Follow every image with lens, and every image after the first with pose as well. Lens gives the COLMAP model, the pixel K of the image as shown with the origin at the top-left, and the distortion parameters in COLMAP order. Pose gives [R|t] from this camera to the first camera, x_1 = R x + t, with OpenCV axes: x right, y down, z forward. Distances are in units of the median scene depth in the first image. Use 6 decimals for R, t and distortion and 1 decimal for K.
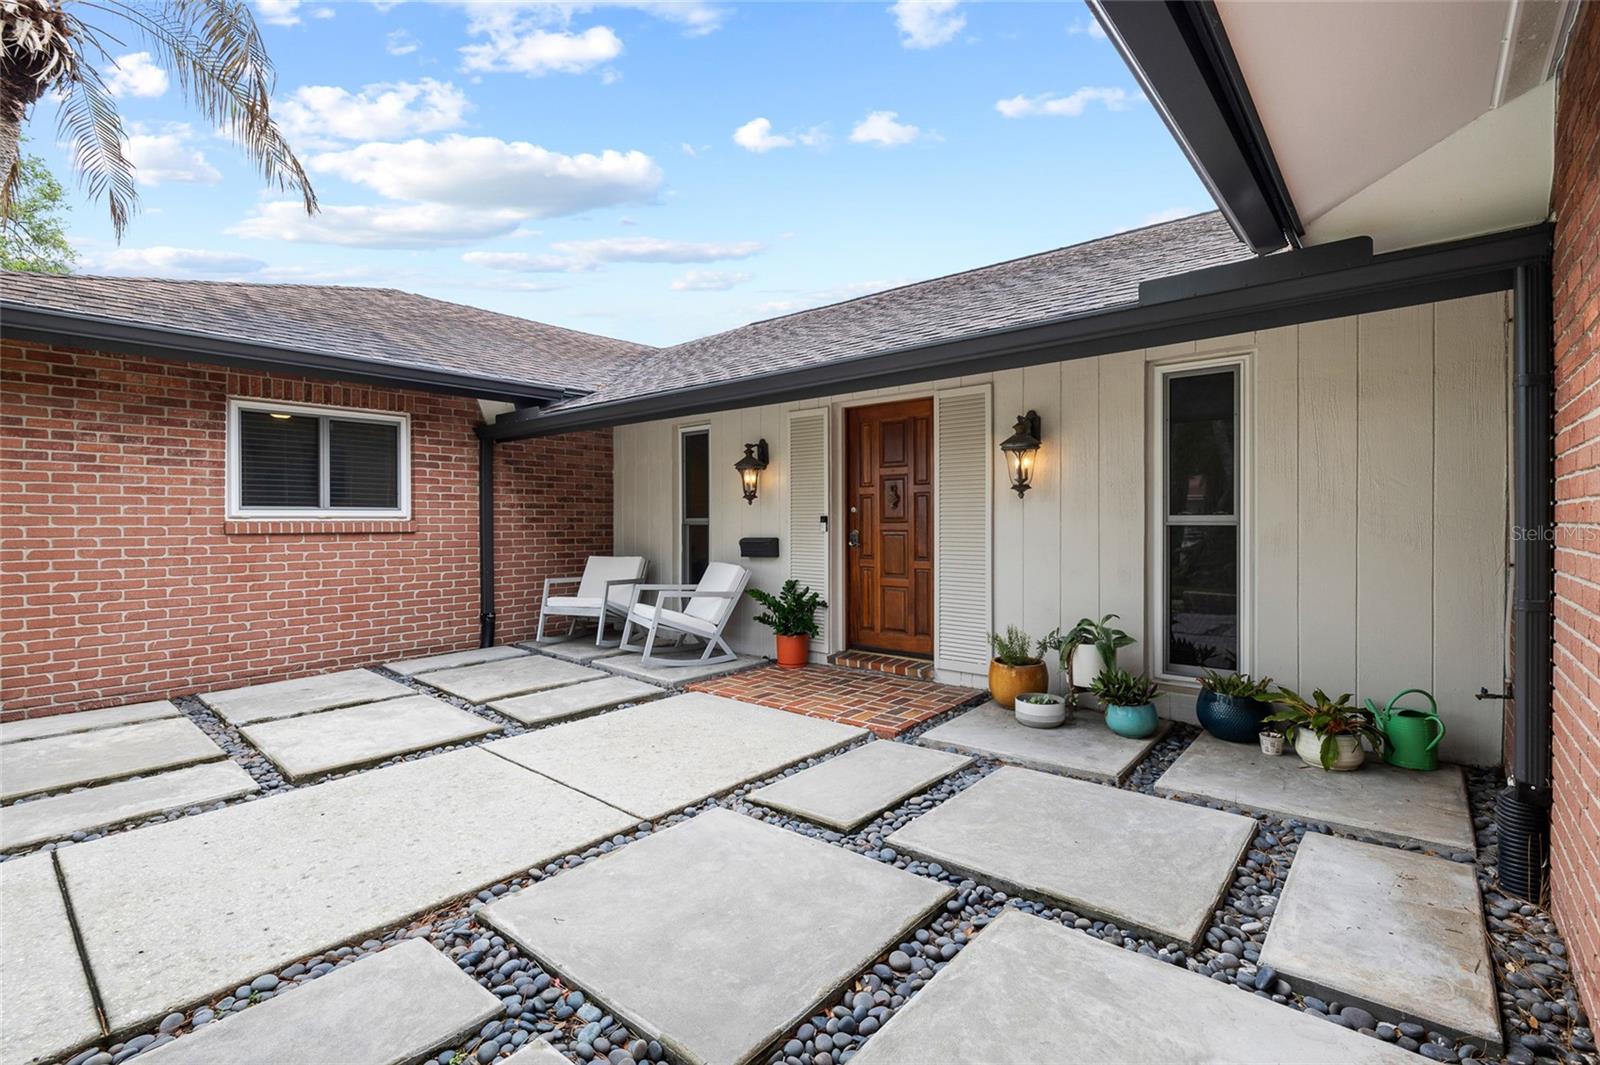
lens RADIAL K [[717.8, 0, 840.4], [0, 717.8, 519.3], [0, 0, 1]] dist [-0.007425, -0.000514]
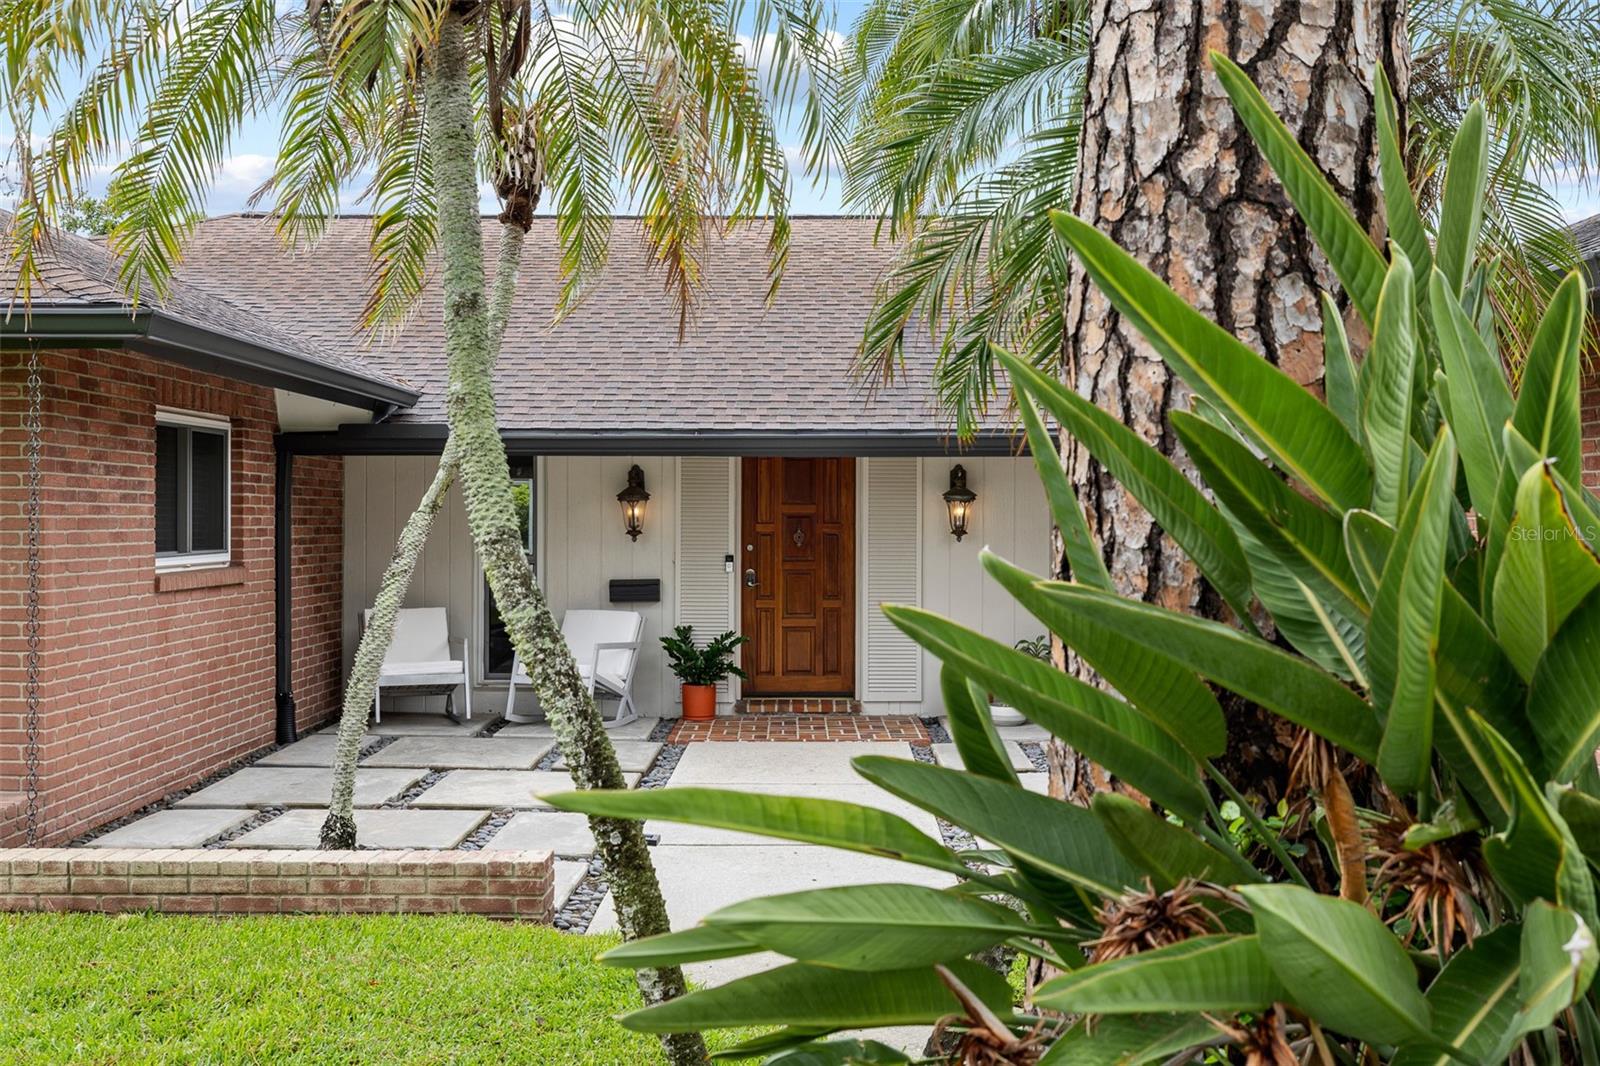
lens RADIAL K [[1584.0, 0, 804.2], [0, 1584.0, 531.0], [0, 0, 1]] dist [0.021564, 0.000000]
pose [[0.763847, -0.002852, 0.645391, -1.277614], [-0.005548, 0.999924, 0.010986, -0.059127], [-0.645373, -0.011972, 0.763774, -0.634161]]
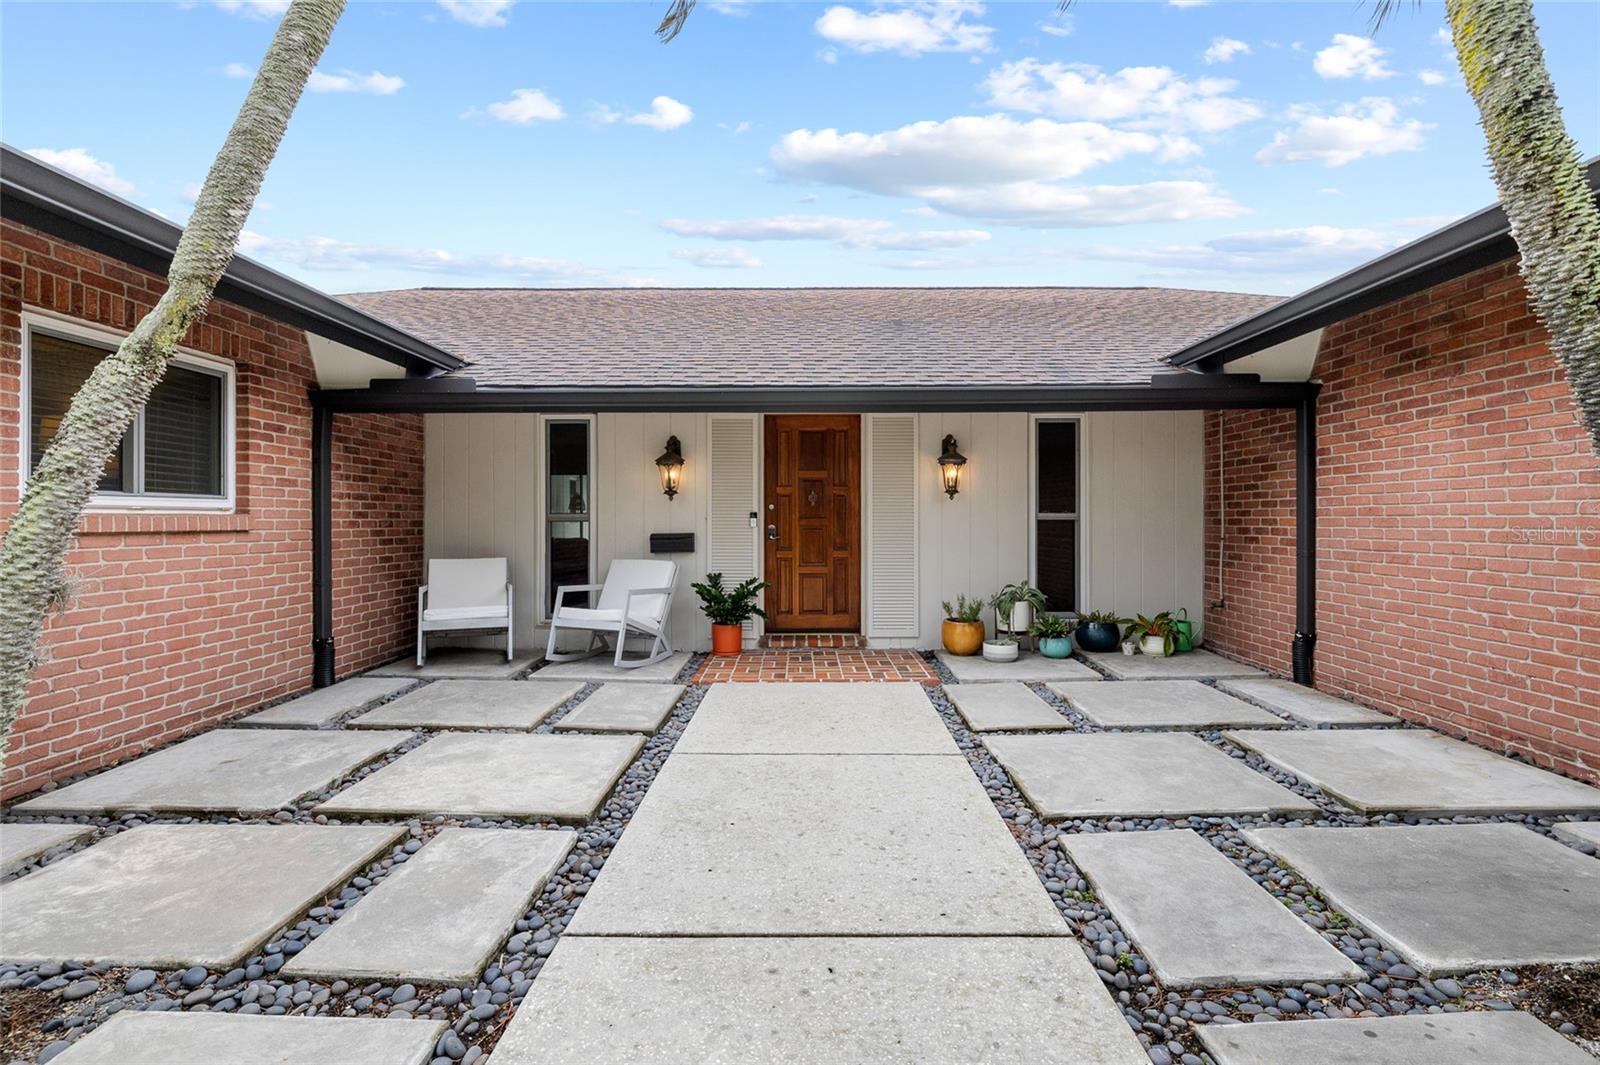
lens RADIAL K [[717.8, 0, 796.2], [0, 717.8, 517.6], [0, 0, 1]] dist [-0.007425, -0.000514]
pose [[0.773277, 0.003521, 0.634059, -0.664547], [-0.000957, 0.999990, -0.004386, 0.008156], [-0.634068, 0.002785, 0.773272, 0.116256]]
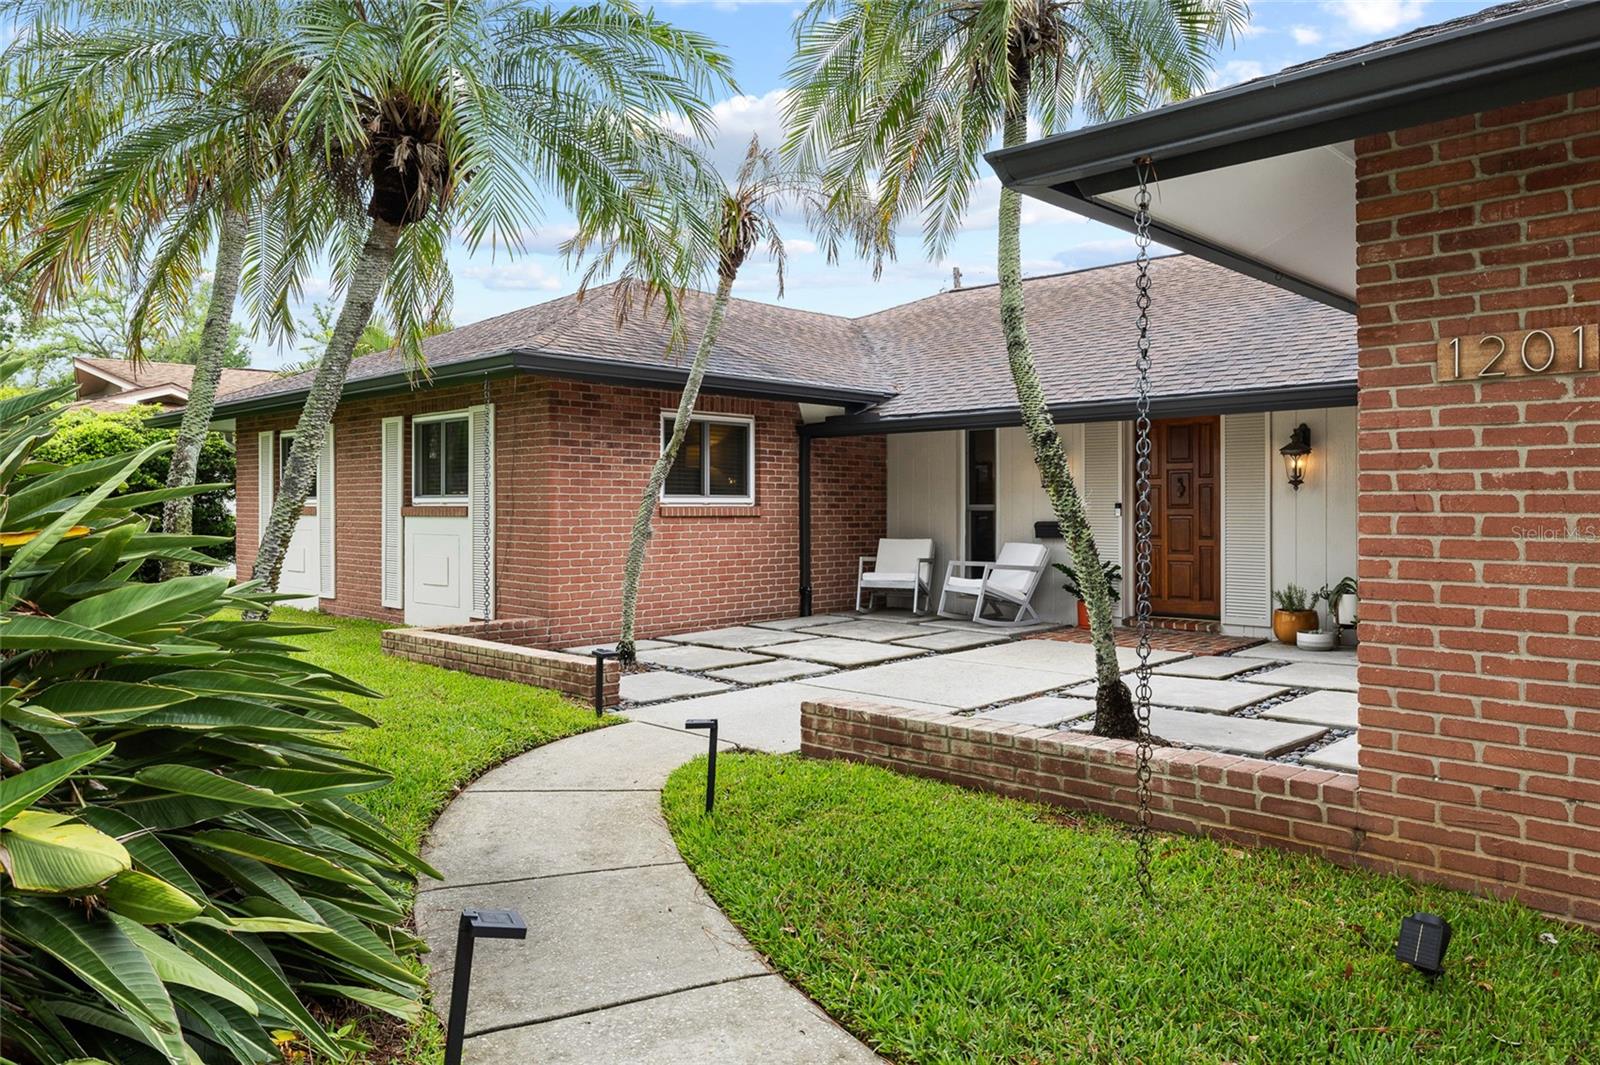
lens RADIAL K [[1148.6, 0, 826.3], [0, 1148.6, 497.0], [0, 0, 1]] dist [-0.009076, -0.002887]
pose [[0.997901, 0.001352, -0.064740, -0.386116], [-0.001903, 0.999963, -0.008442, 0.002393], [0.064726, 0.008547, 0.997866, -0.949525]]
